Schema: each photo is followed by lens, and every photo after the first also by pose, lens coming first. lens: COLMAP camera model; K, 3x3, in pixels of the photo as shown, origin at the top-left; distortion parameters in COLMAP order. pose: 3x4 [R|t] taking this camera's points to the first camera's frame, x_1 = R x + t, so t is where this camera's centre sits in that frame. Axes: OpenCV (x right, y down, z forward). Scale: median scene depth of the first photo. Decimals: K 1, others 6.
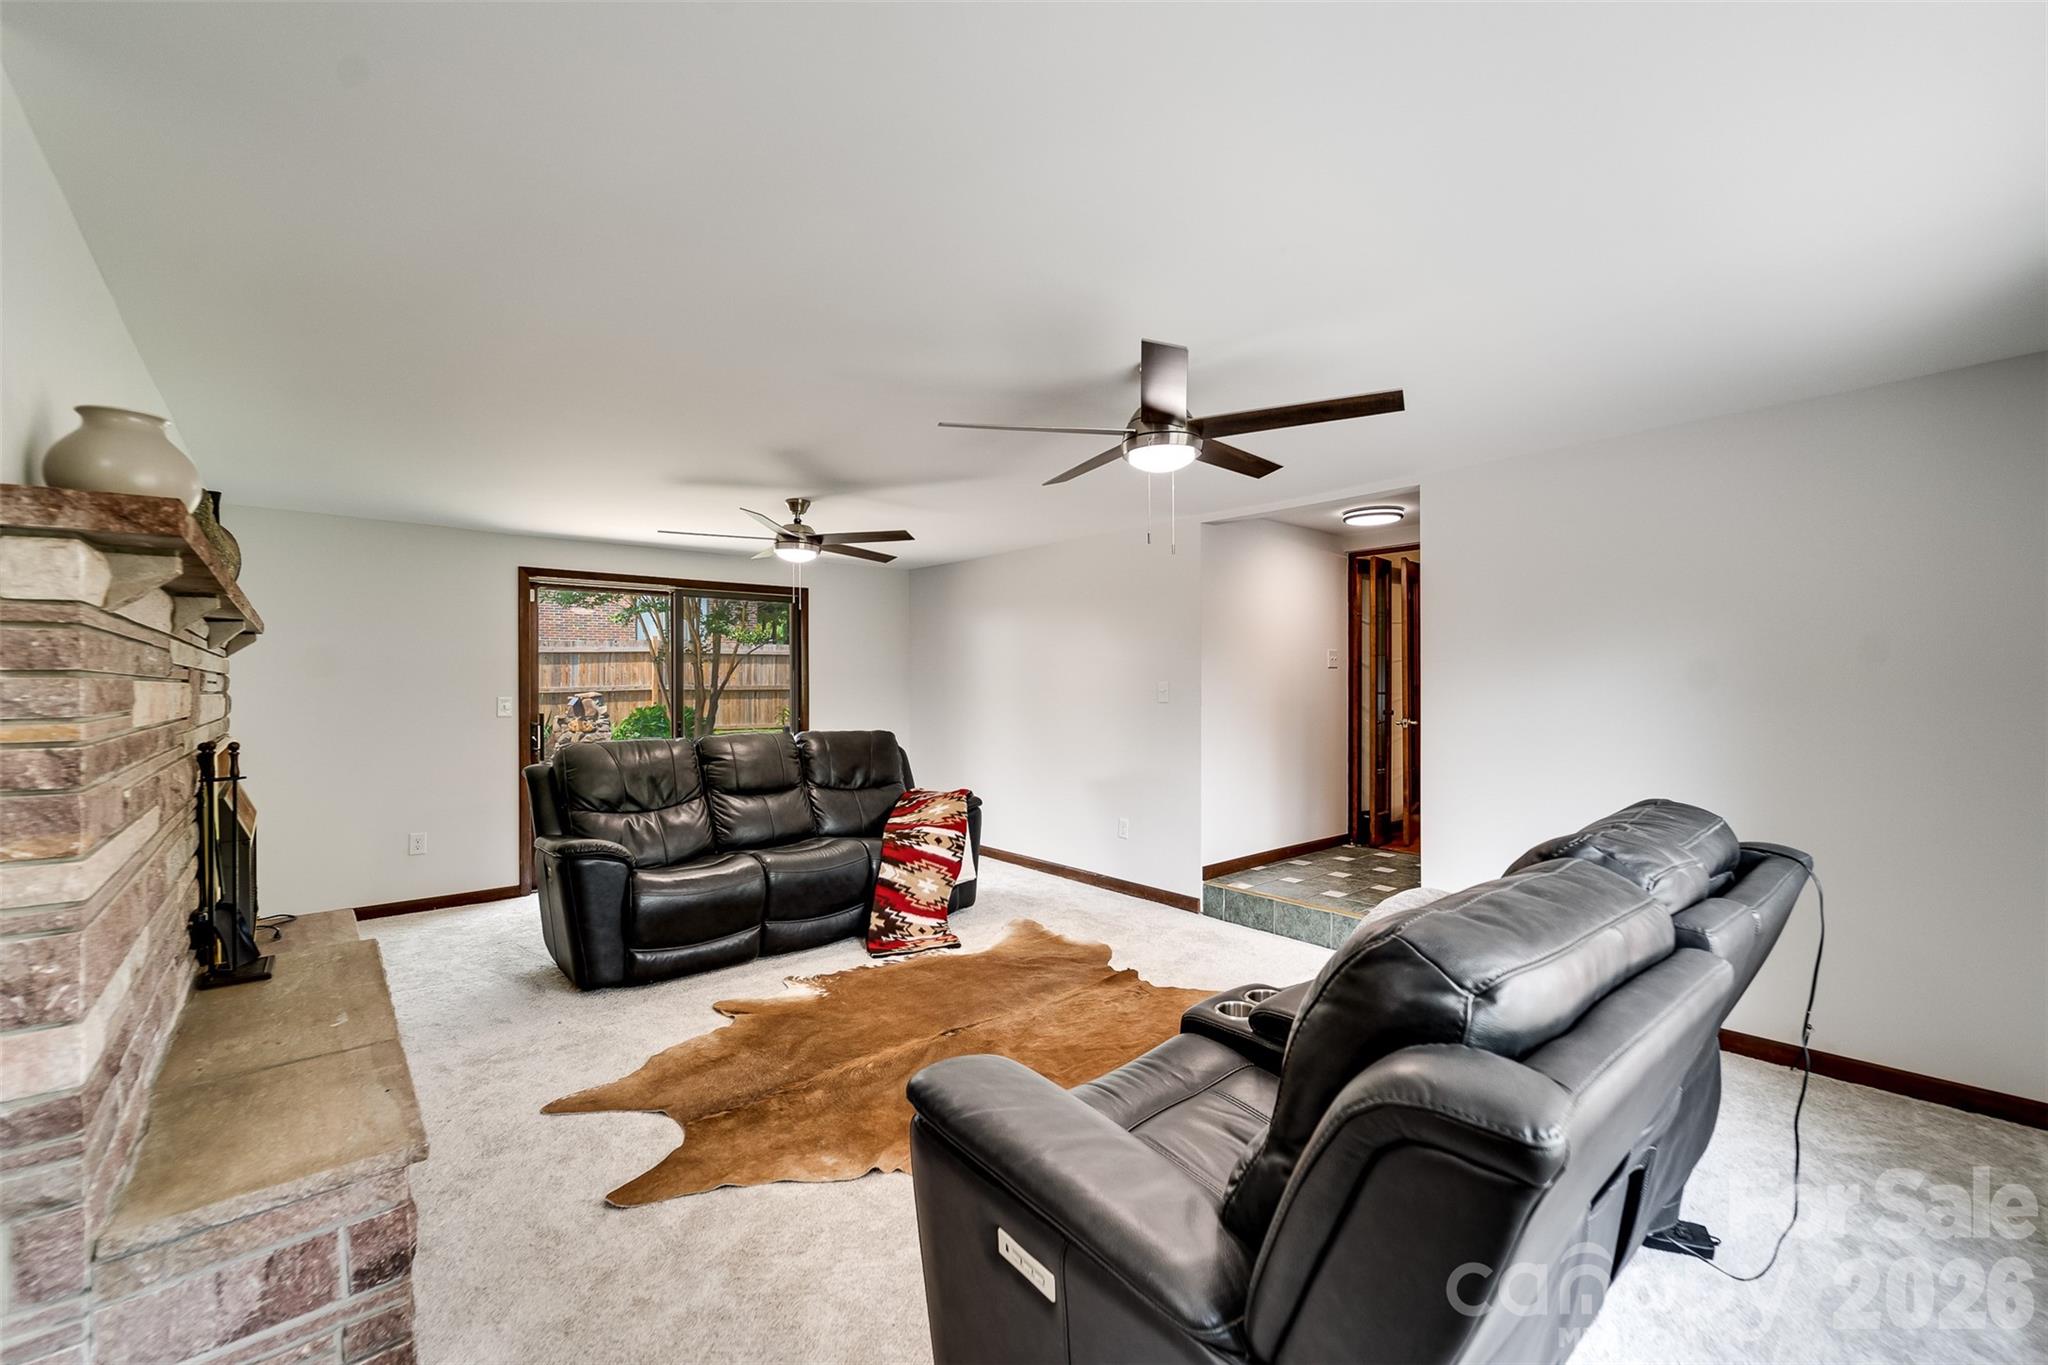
lens RADIAL K [[834.1, 0, 1034.6], [0, 834.1, 686.7], [0, 0, 1]] dist [-0.000190, -0.000140]
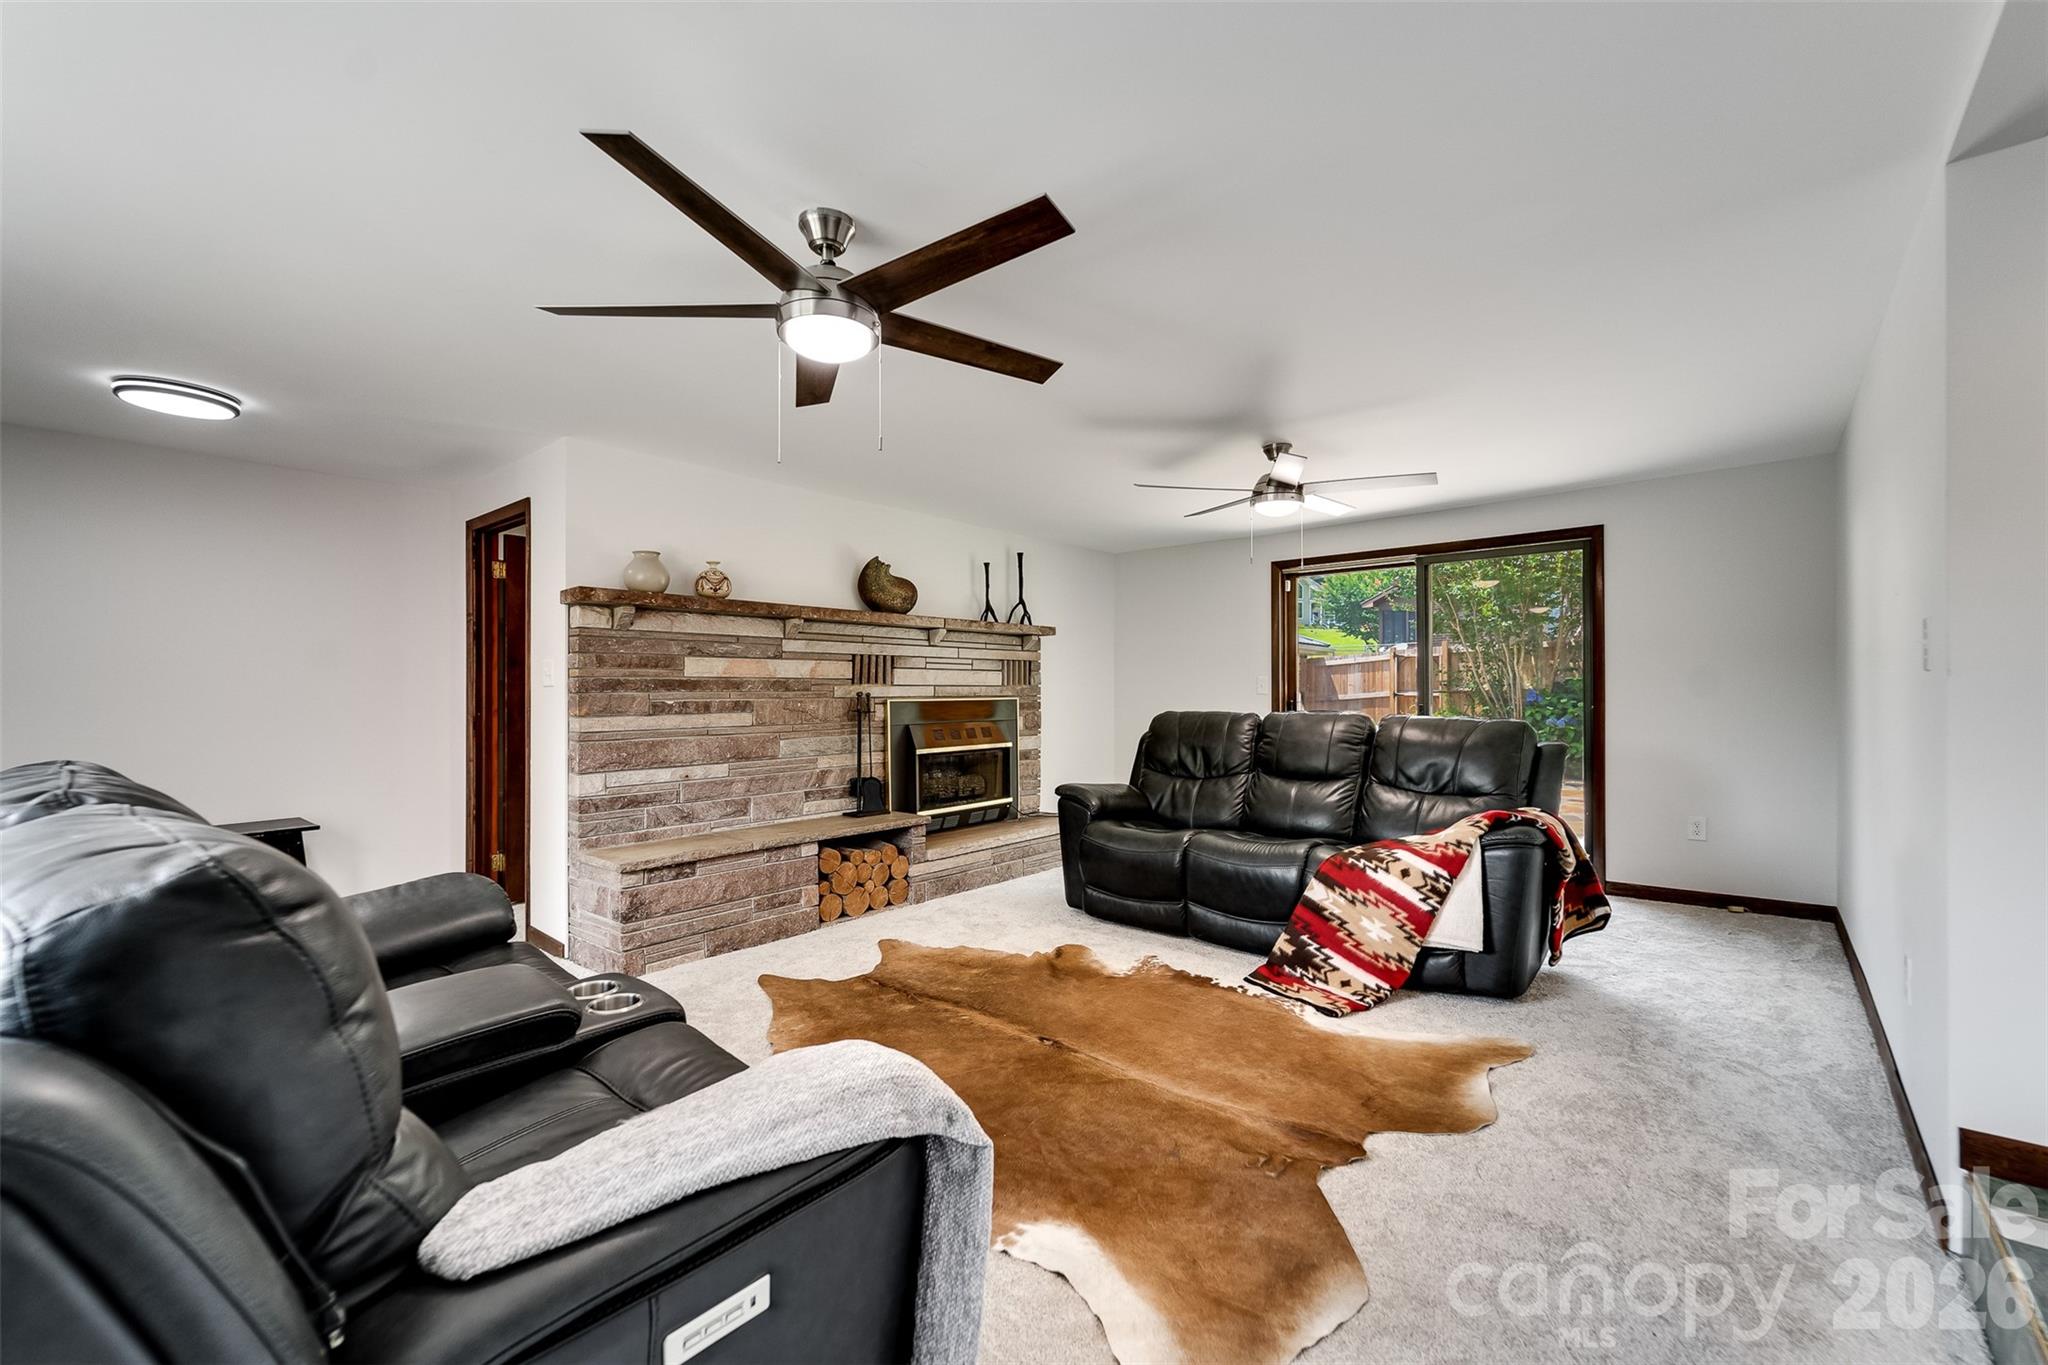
lens RADIAL K [[834.1, 0, 1034.6], [0, 834.1, 686.7], [0, 0, 1]] dist [-0.000190, -0.000140]
pose [[0.140047, 0.000656, -0.990145, 0.560369], [0.002456, 0.999996, 0.001010, 0.029286], [0.990142, -0.002573, 0.140044, 0.631073]]
